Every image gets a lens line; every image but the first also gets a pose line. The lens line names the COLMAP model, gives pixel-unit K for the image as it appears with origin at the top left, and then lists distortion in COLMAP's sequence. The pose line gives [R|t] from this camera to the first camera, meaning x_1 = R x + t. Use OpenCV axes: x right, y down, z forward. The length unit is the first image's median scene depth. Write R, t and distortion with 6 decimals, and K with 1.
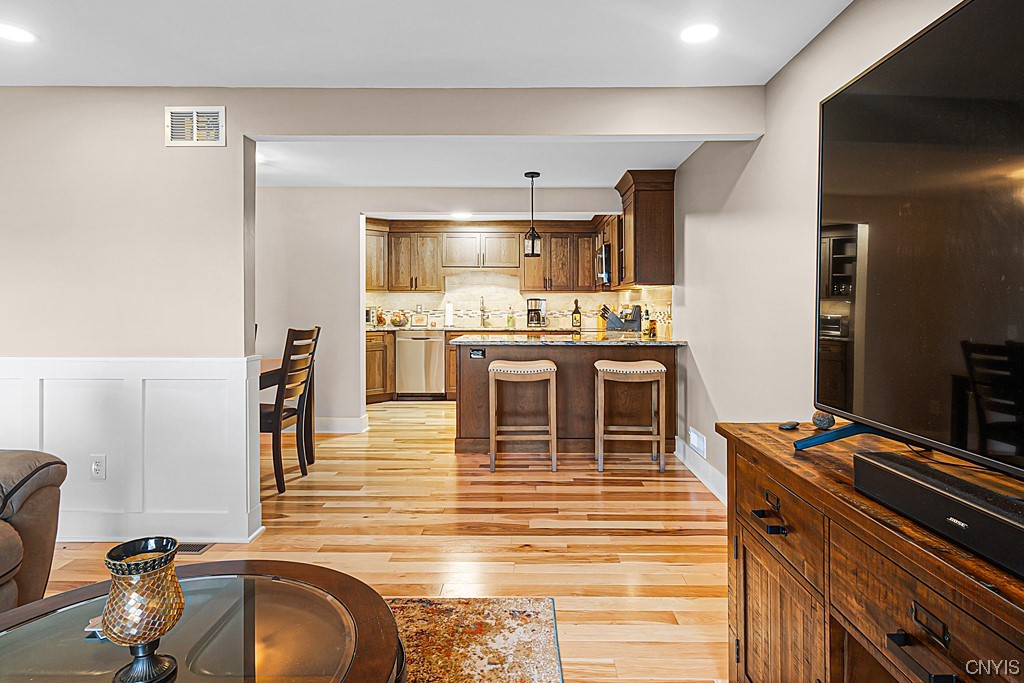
lens RADIAL K [[567.4, 0, 514.6], [0, 567.4, 317.4], [0, 0, 1]] dist [-0.002655, -0.000030]
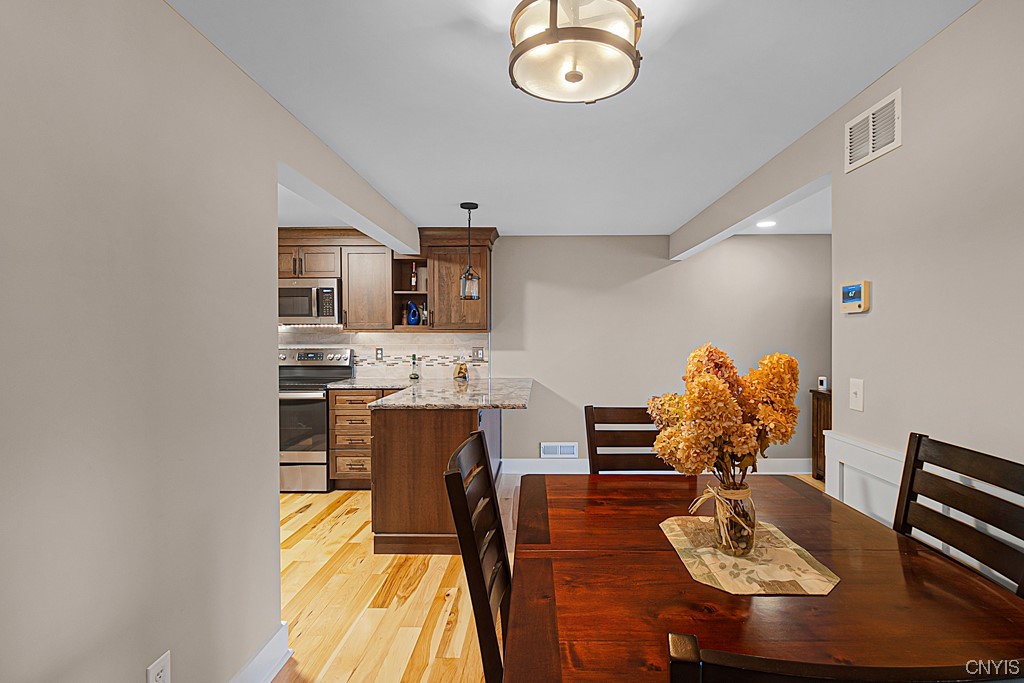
lens RADIAL K [[496.2, 0, 532.9], [0, 496.2, 341.3], [0, 0, 1]] dist [0.006664, 0.001493]
pose [[-0.002461, -0.013019, 0.999912, -0.468652], [0.017833, 0.999756, 0.013061, -0.032145], [-0.999838, 0.017863, -0.002228, 0.576644]]
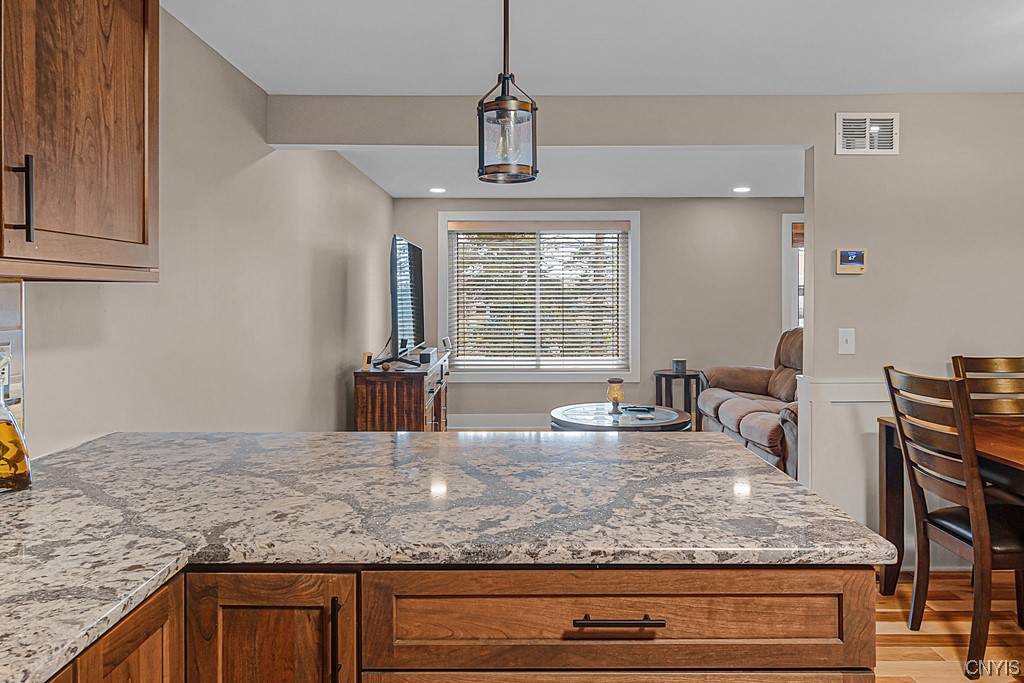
lens RADIAL K [[722.9, 0, 508.7], [0, 722.9, 300.5], [0, 0, 1]] dist [0.005848, -0.000116]
pose [[-0.999864, 0.003424, -0.016119, 0.024902], [0.003048, 0.999723, 0.023318, -0.035071], [0.016194, 0.023266, -0.999598, 0.868001]]
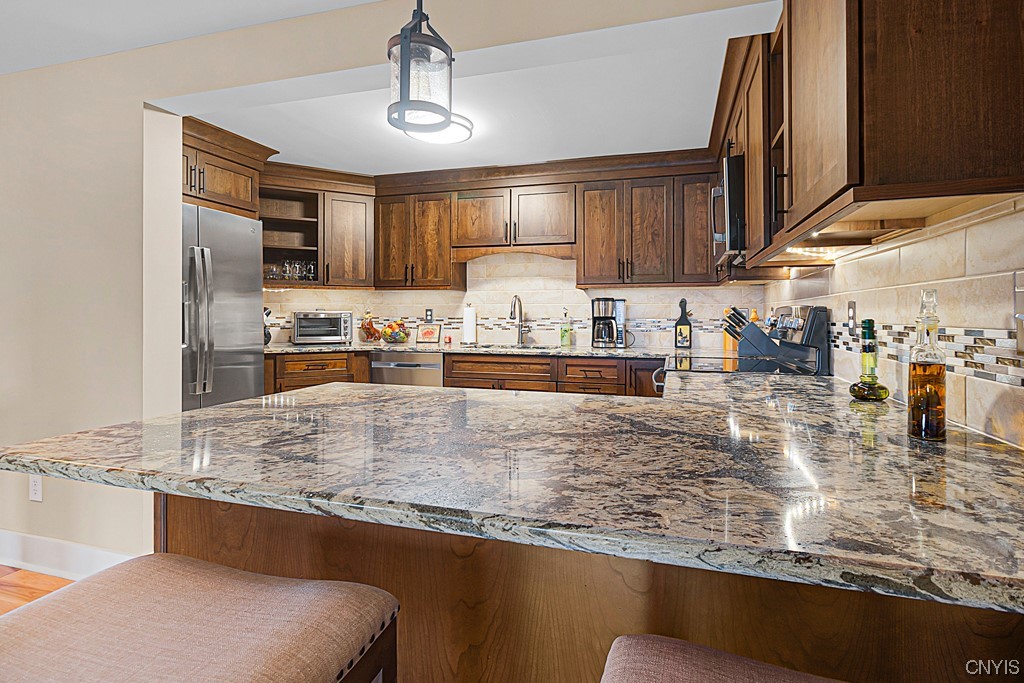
lens RADIAL K [[496.2, 0, 526.4], [0, 496.2, 318.8], [0, 0, 1]] dist [0.006664, 0.001493]
pose [[0.964377, 0.003251, -0.264511, 0.092568], [-0.005635, 0.999950, -0.008253, -0.007664], [0.264470, 0.009450, 0.964347, 0.505003]]
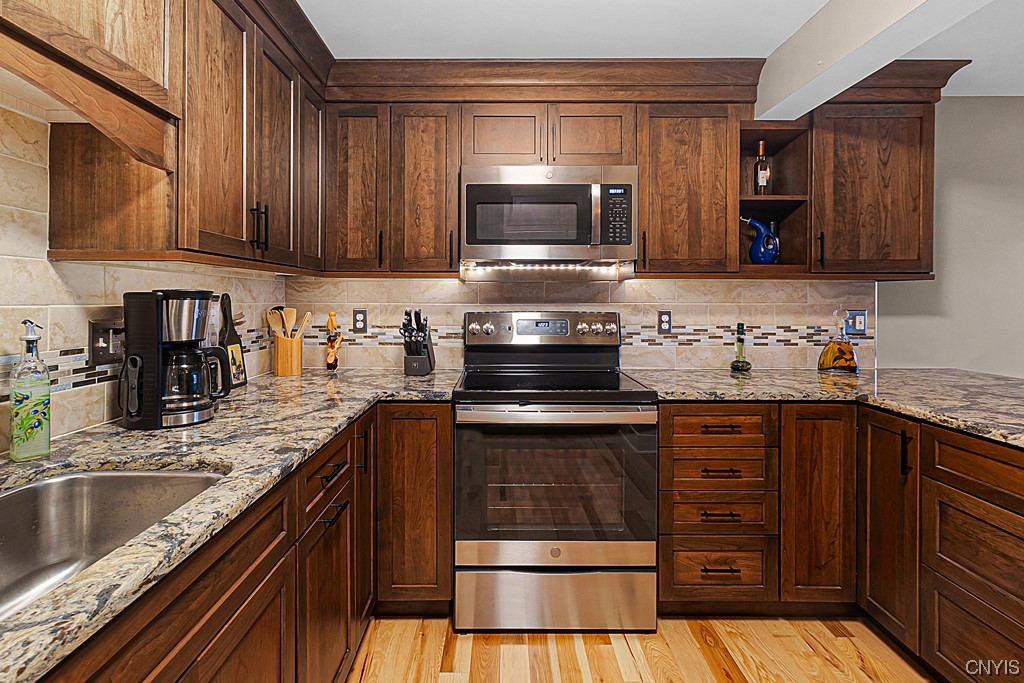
lens RADIAL K [[496.2, 0, 498.7], [0, 496.2, 303.5], [0, 0, 1]] dist [0.006664, 0.001493]
pose [[-0.021642, -0.008241, 0.999732, -0.156575], [0.015193, 0.999848, 0.008571, -0.028189], [-0.999650, 0.015374, -0.021514, 0.896095]]
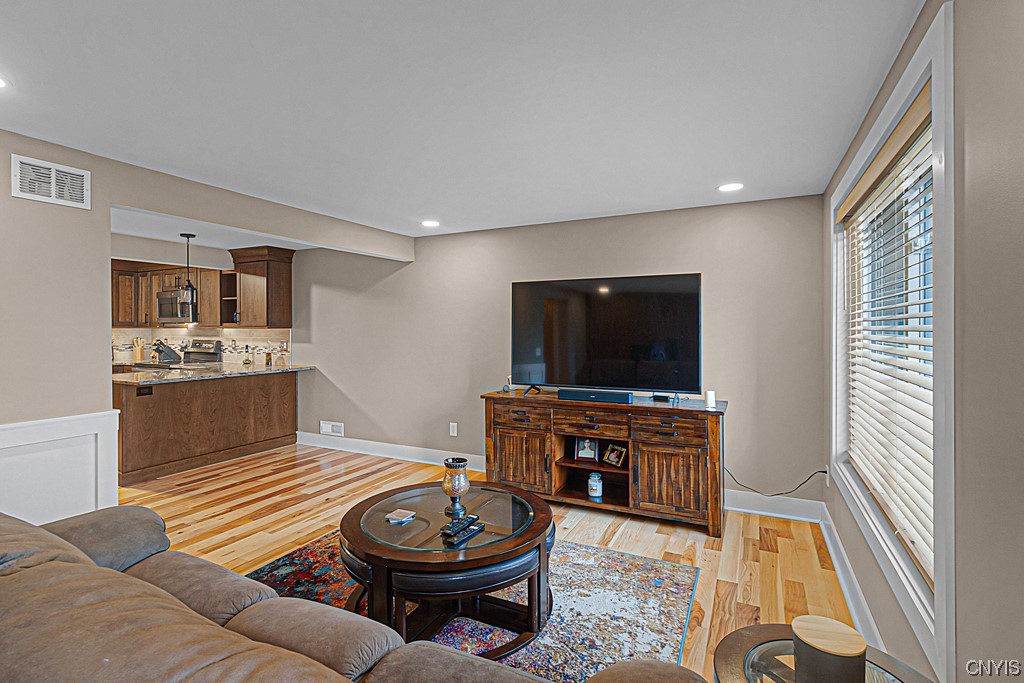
lens RADIAL K [[496.2, 0, 505.8], [0, 496.2, 333.7], [0, 0, 1]] dist [0.006664, 0.001493]
pose [[0.445229, -0.010131, 0.895359, -0.385701], [0.014800, 0.999883, 0.003954, -0.025599], [-0.895294, 0.011491, 0.445327, -0.036103]]
